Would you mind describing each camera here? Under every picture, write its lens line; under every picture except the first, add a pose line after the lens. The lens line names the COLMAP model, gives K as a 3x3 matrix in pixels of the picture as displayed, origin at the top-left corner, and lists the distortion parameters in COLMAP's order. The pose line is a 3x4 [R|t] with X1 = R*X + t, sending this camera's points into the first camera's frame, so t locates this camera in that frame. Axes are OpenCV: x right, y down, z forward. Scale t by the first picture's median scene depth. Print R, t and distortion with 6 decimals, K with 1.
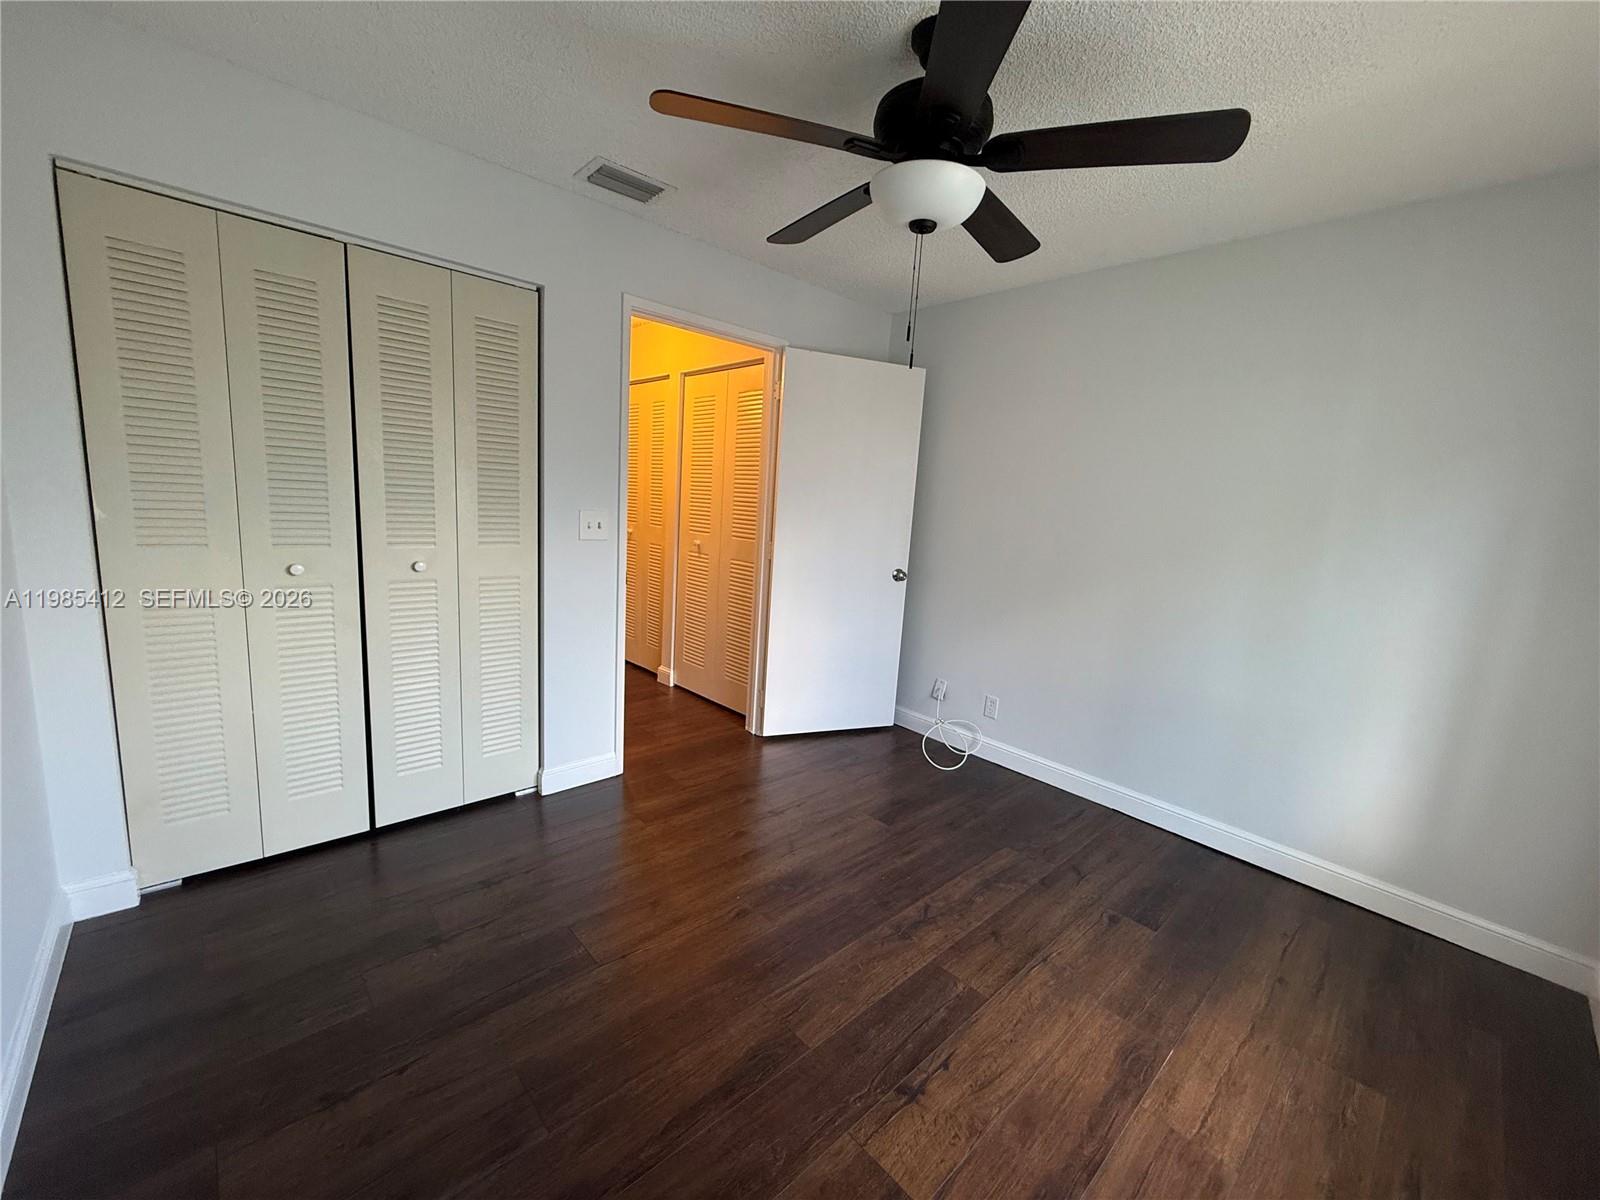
lens RADIAL K [[639.3, 0, 798.5], [0, 639.3, 602.2], [0, 0, 1]] dist [-0.000619, -0.000020]
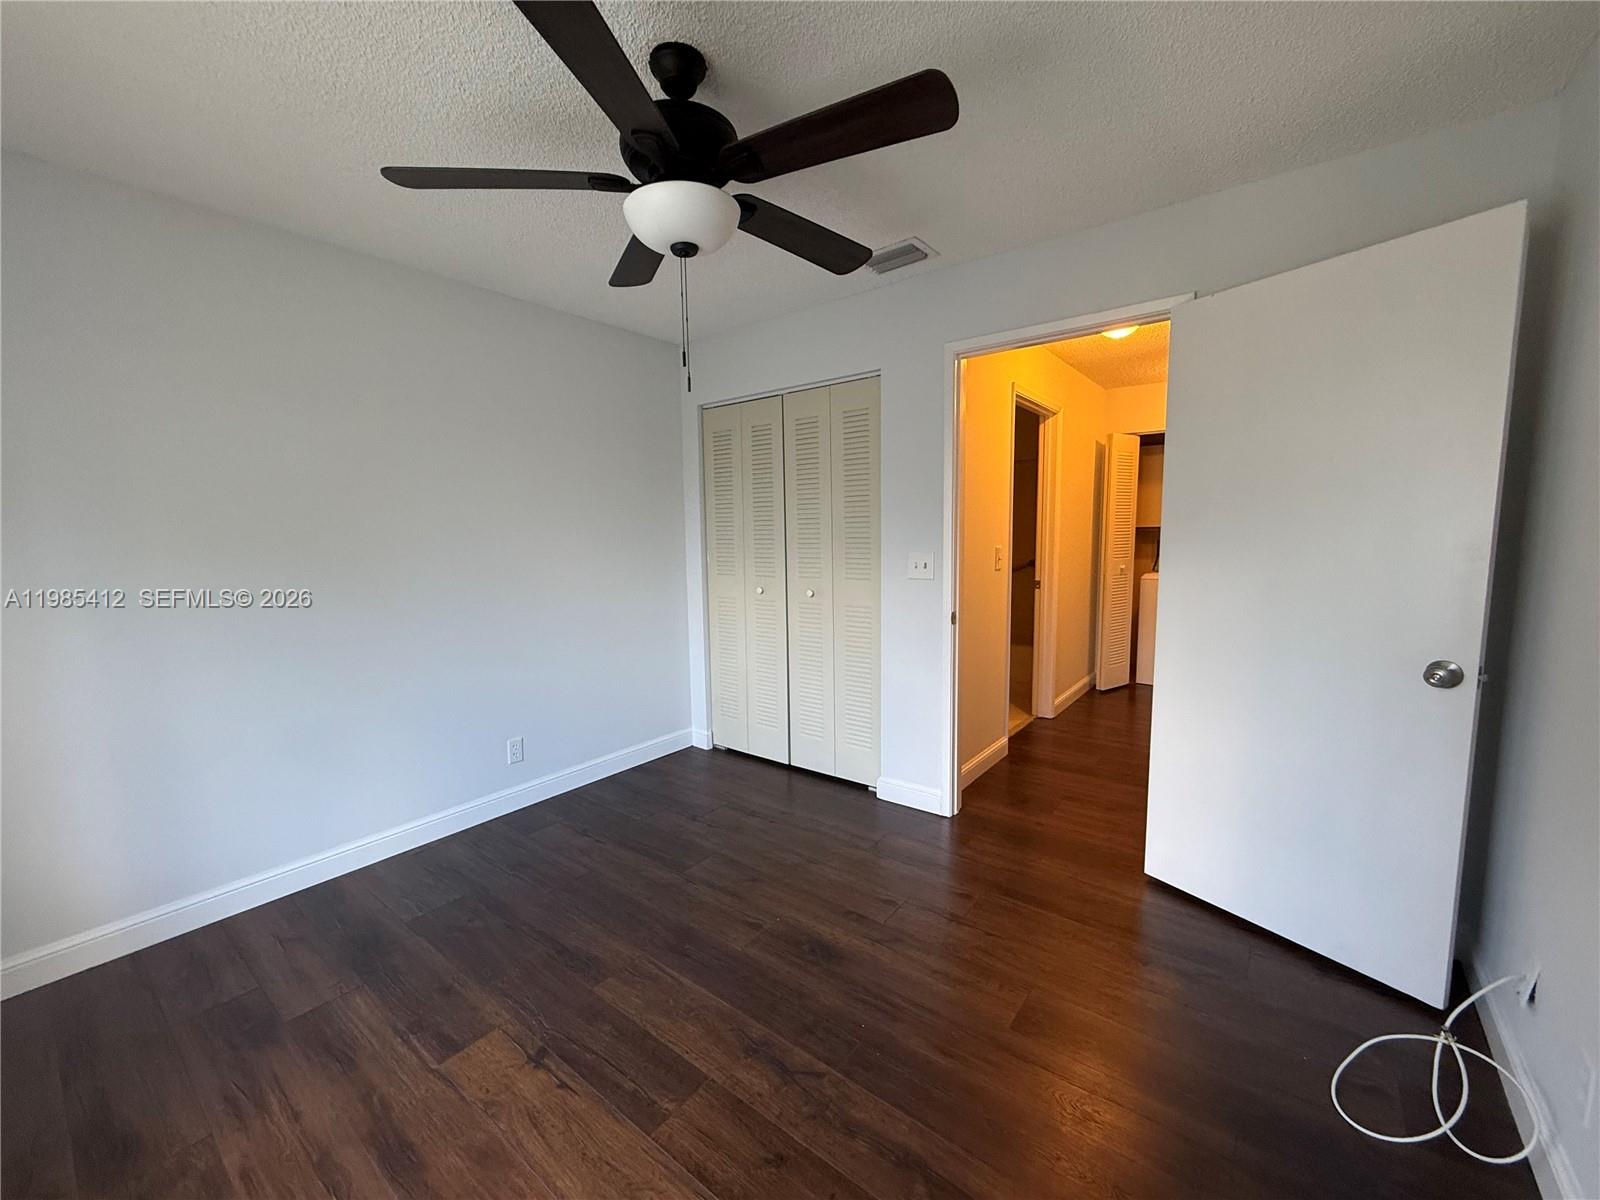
lens RADIAL K [[639.3, 0, 798.5], [0, 639.3, 602.2], [0, 0, 1]] dist [-0.000619, -0.000020]
pose [[0.158285, 0.044594, -0.986386, 1.011461], [-0.135920, 0.990454, 0.022967, -0.078881], [0.977994, 0.130434, 0.162835, 0.897697]]
